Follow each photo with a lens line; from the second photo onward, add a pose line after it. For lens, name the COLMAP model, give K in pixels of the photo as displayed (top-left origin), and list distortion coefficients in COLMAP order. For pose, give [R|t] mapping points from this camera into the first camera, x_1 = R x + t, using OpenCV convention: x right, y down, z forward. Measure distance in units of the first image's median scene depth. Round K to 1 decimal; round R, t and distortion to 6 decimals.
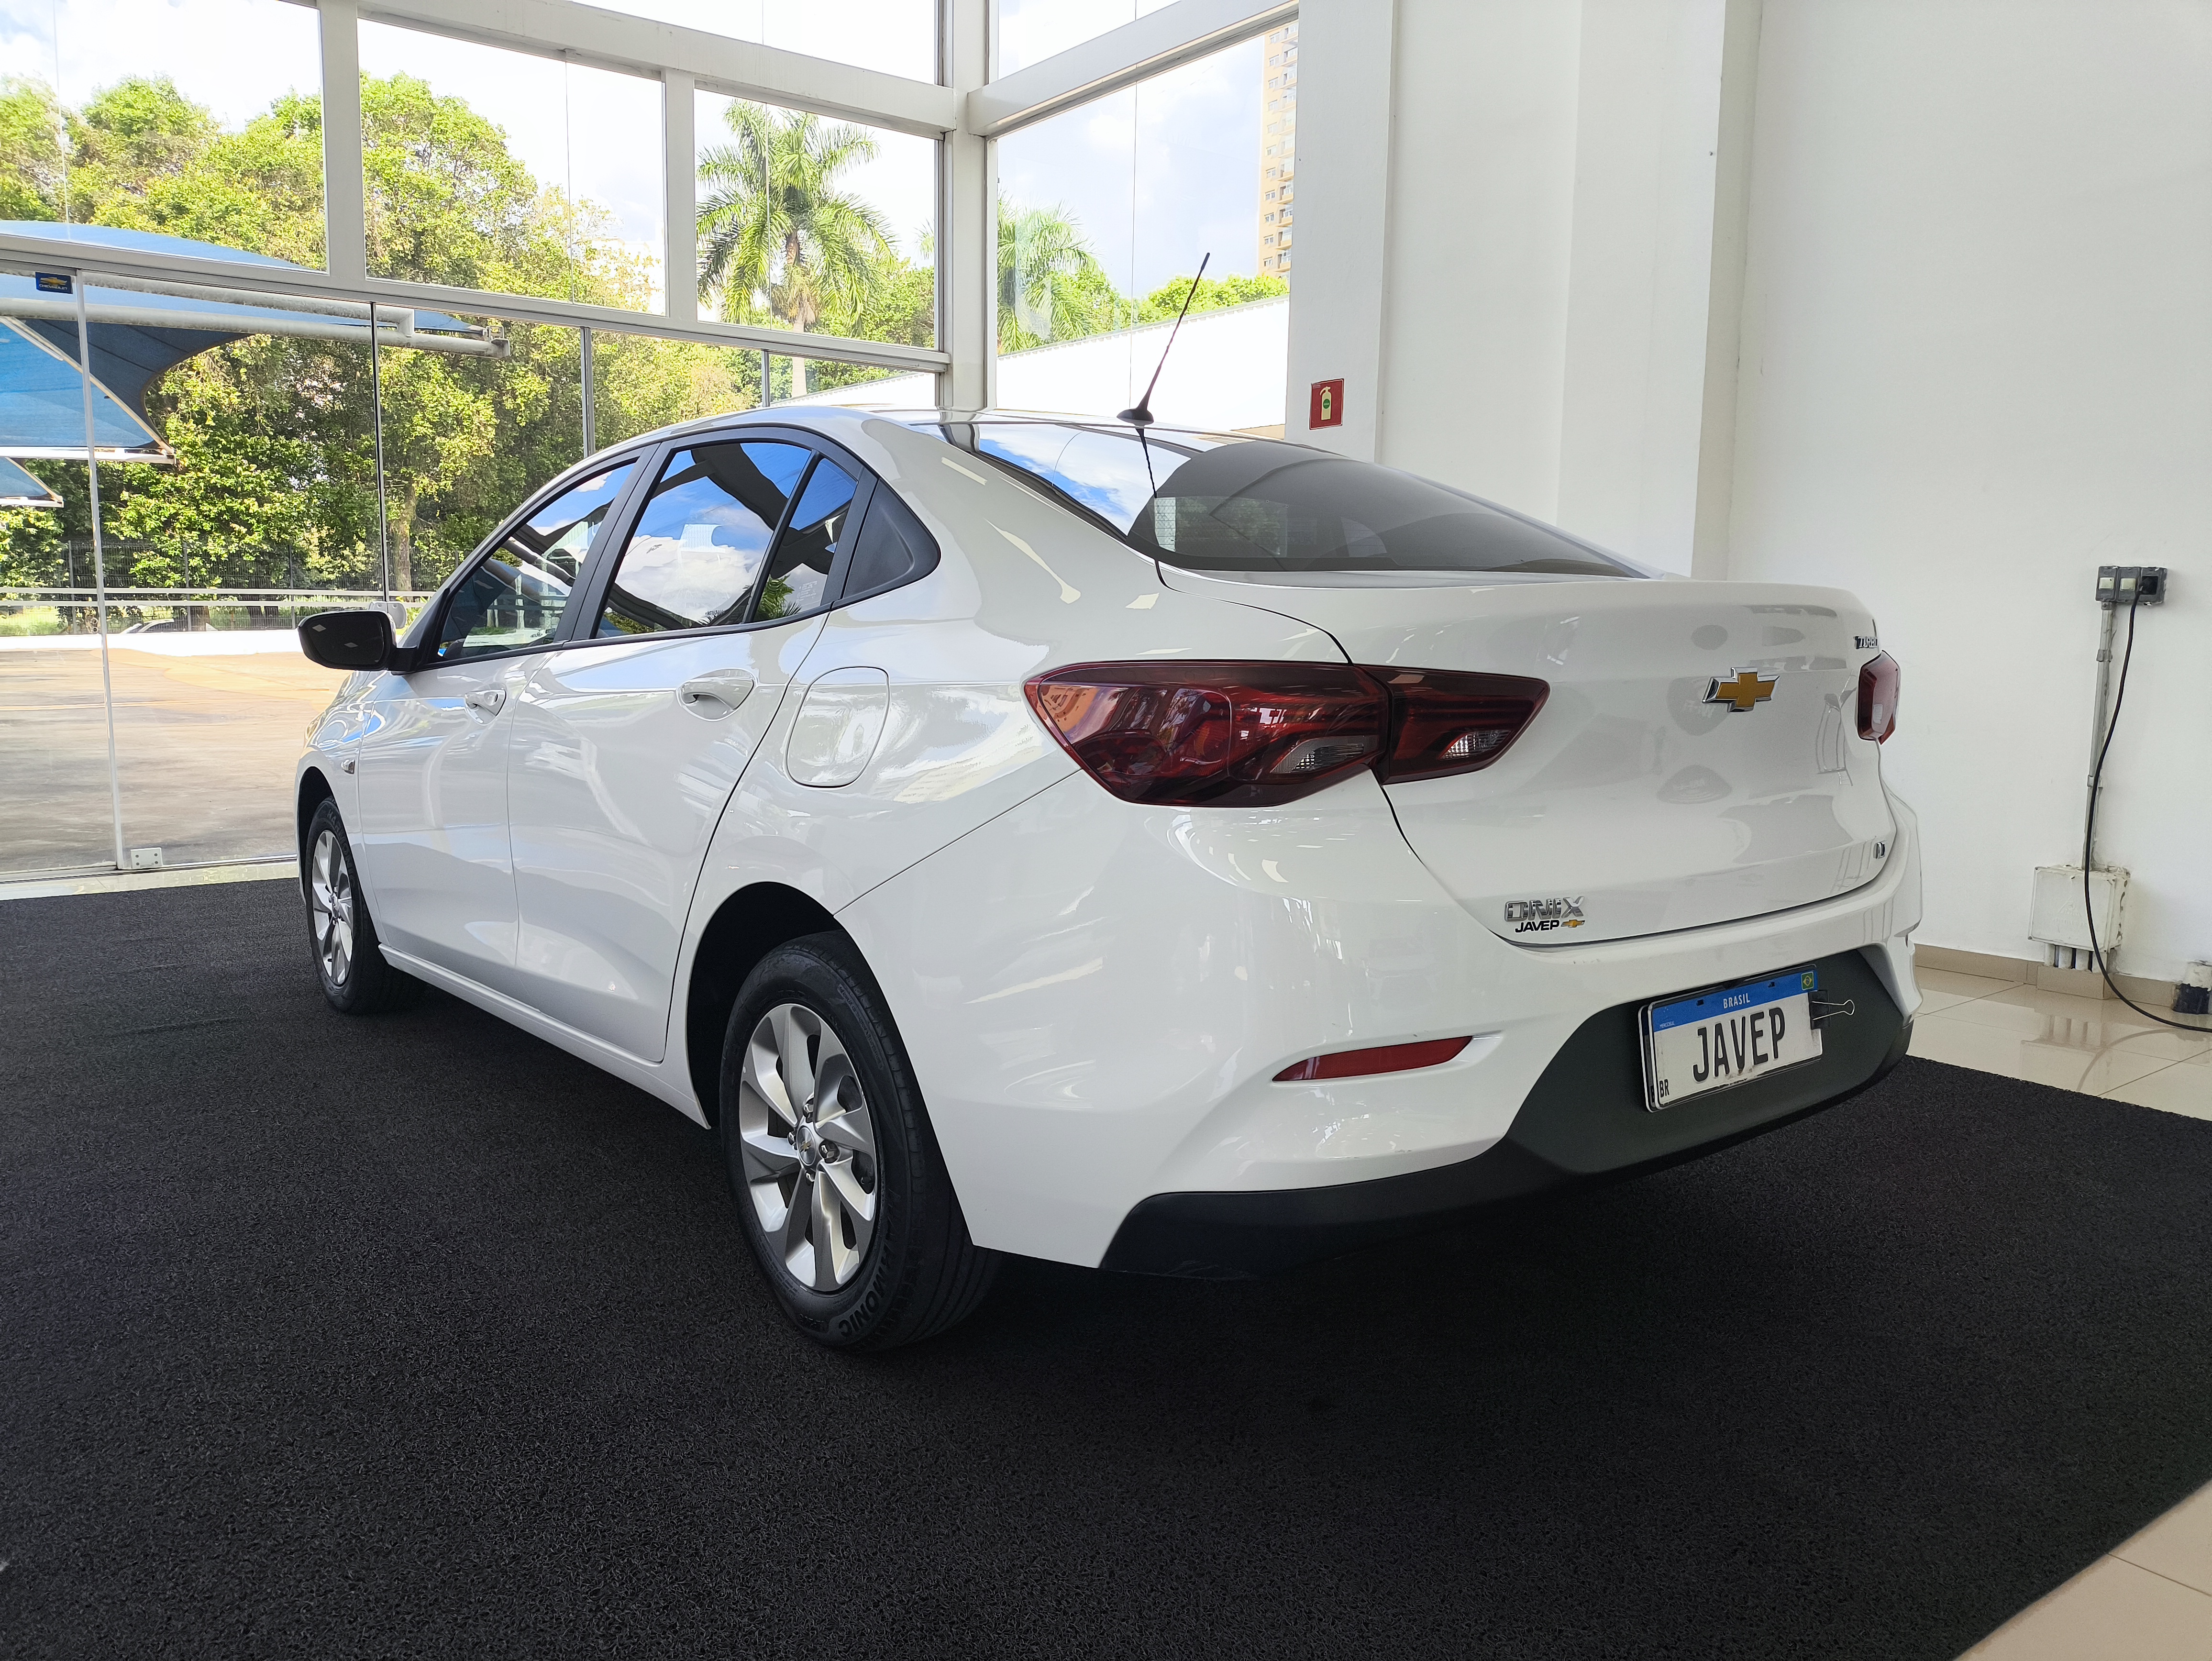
lens RADIAL K [[1703.1, 0, 1106.0], [0, 1703.1, 830.5], [0, 0, 1]] dist [-0.003116, -0.000940]
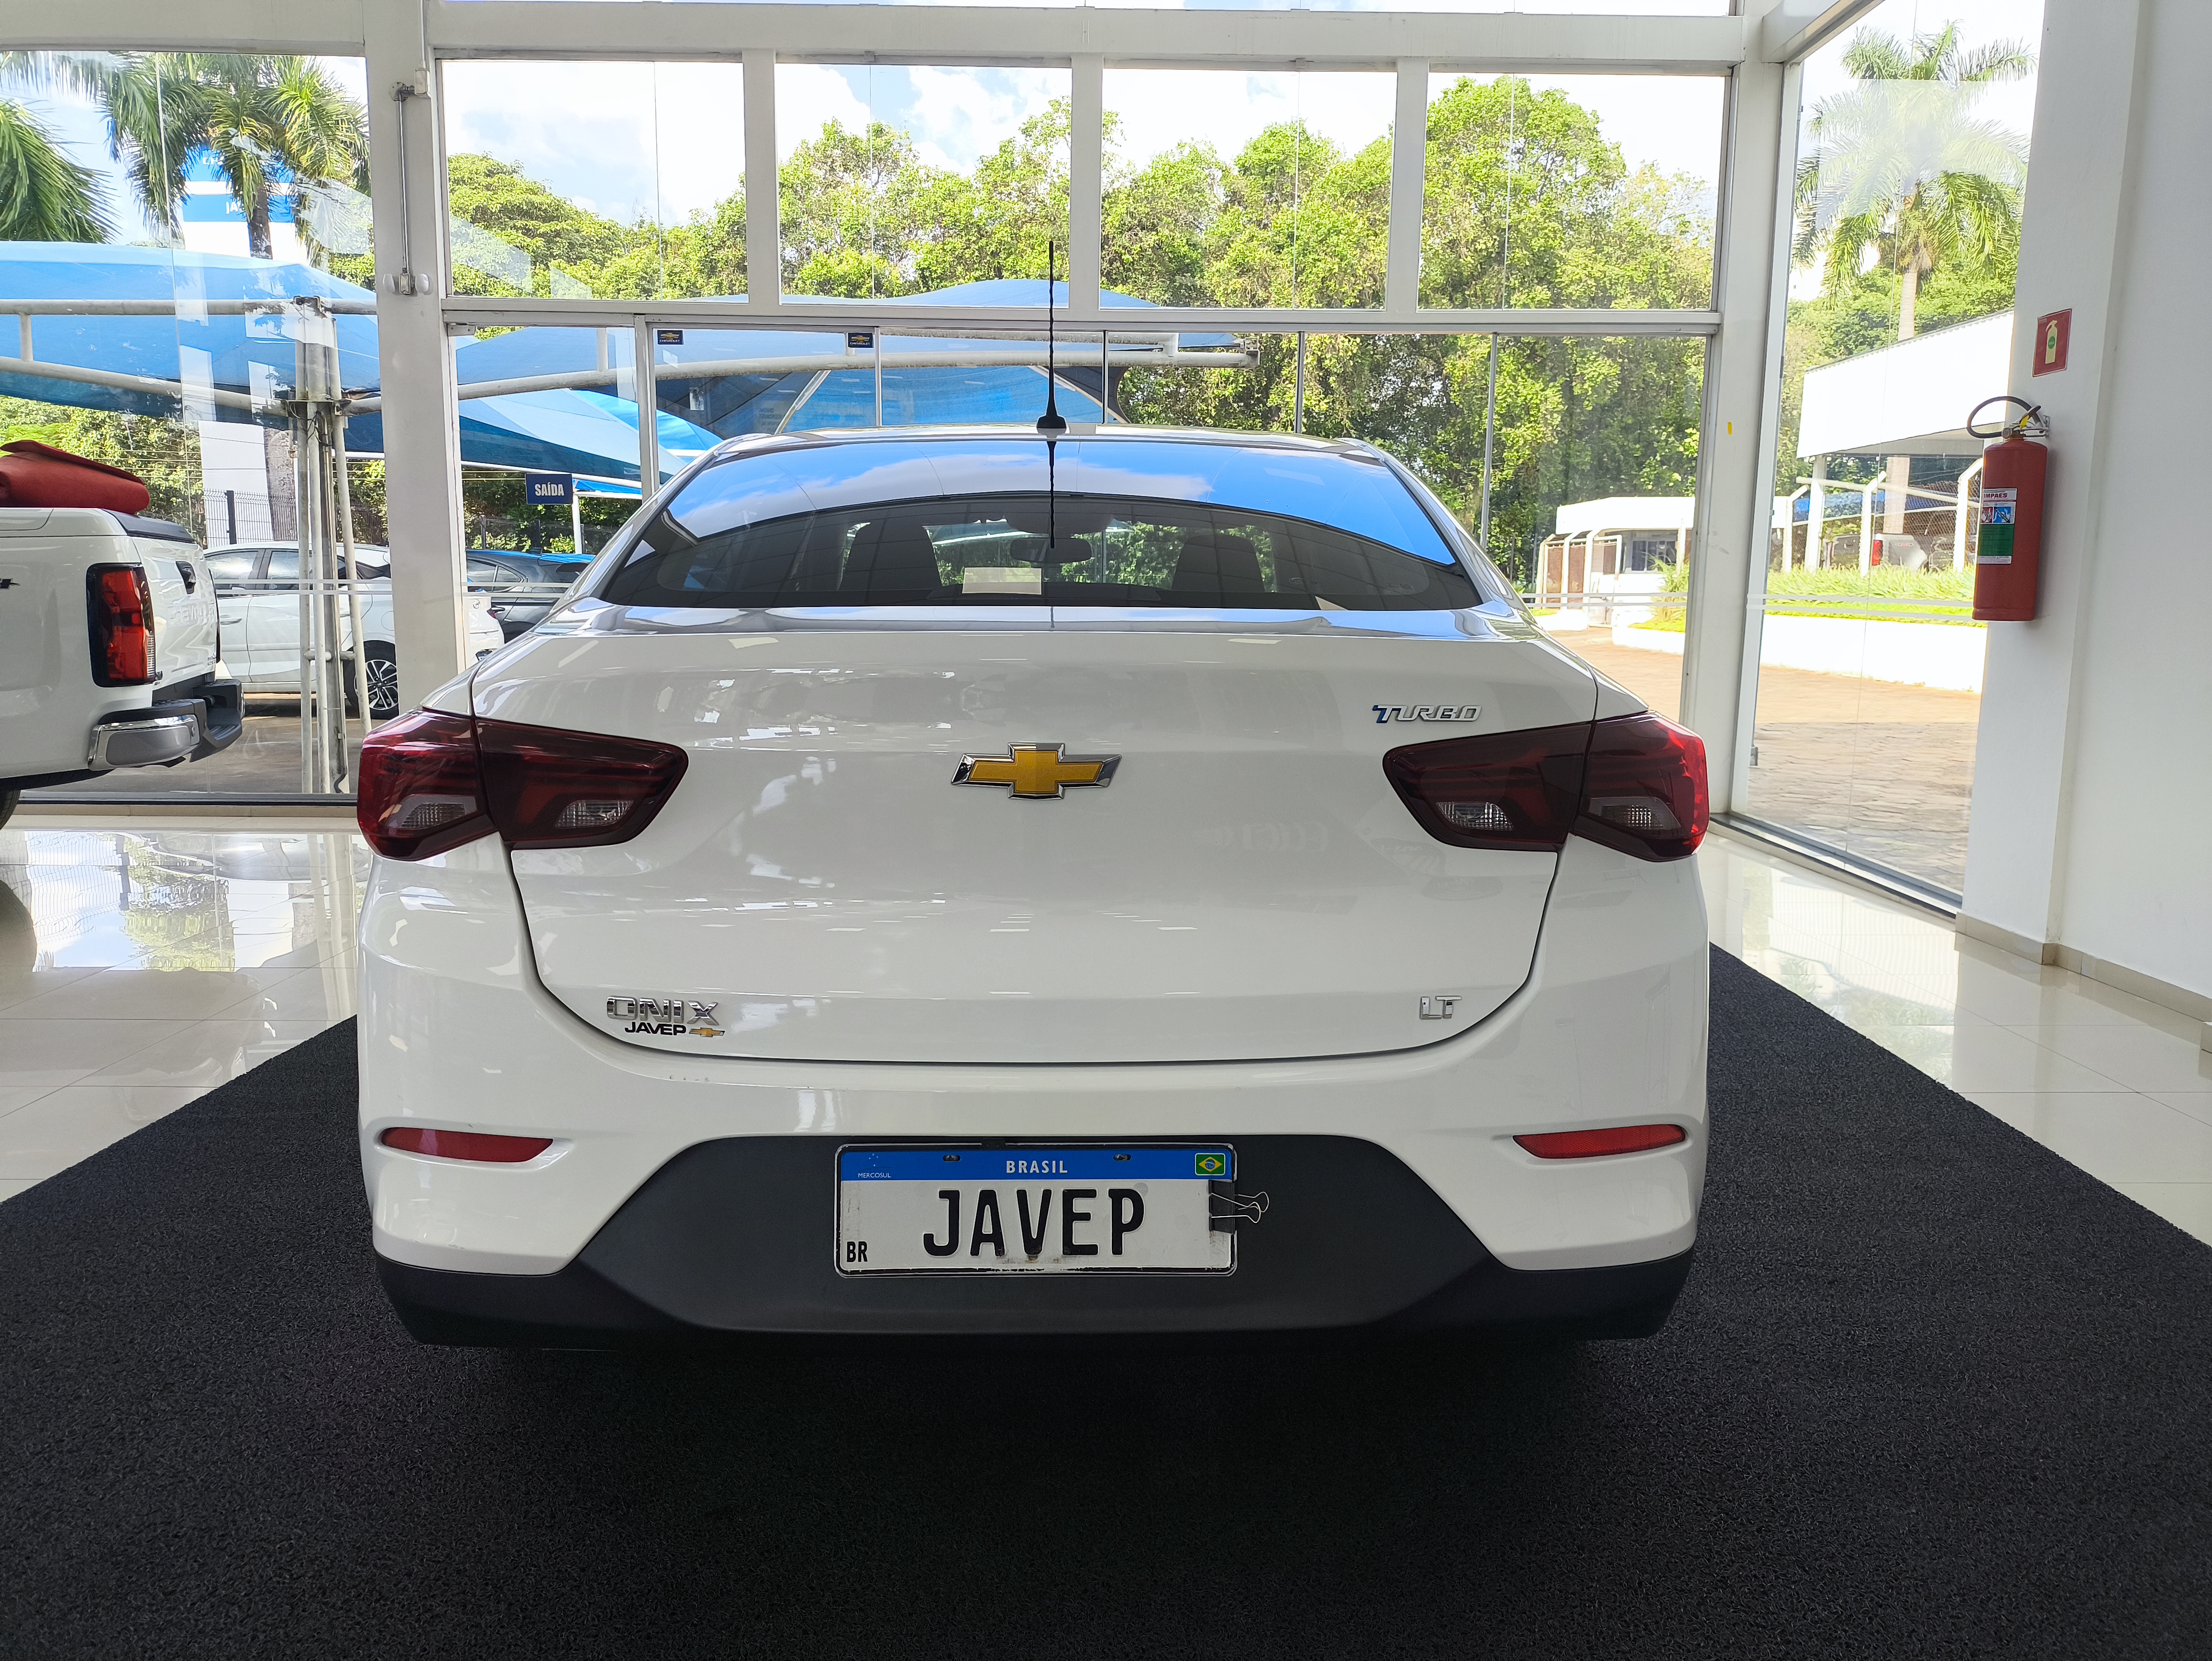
lens RADIAL K [[1704.9, 0, 1023.8], [0, 1704.9, 833.5], [0, 0, 1]] dist [-0.000594, -0.038335]
pose [[0.788338, 0.078925, -0.610160, 0.247949], [-0.072121, 0.996755, 0.035750, -0.023418], [0.611001, 0.015823, 0.791472, 0.114577]]
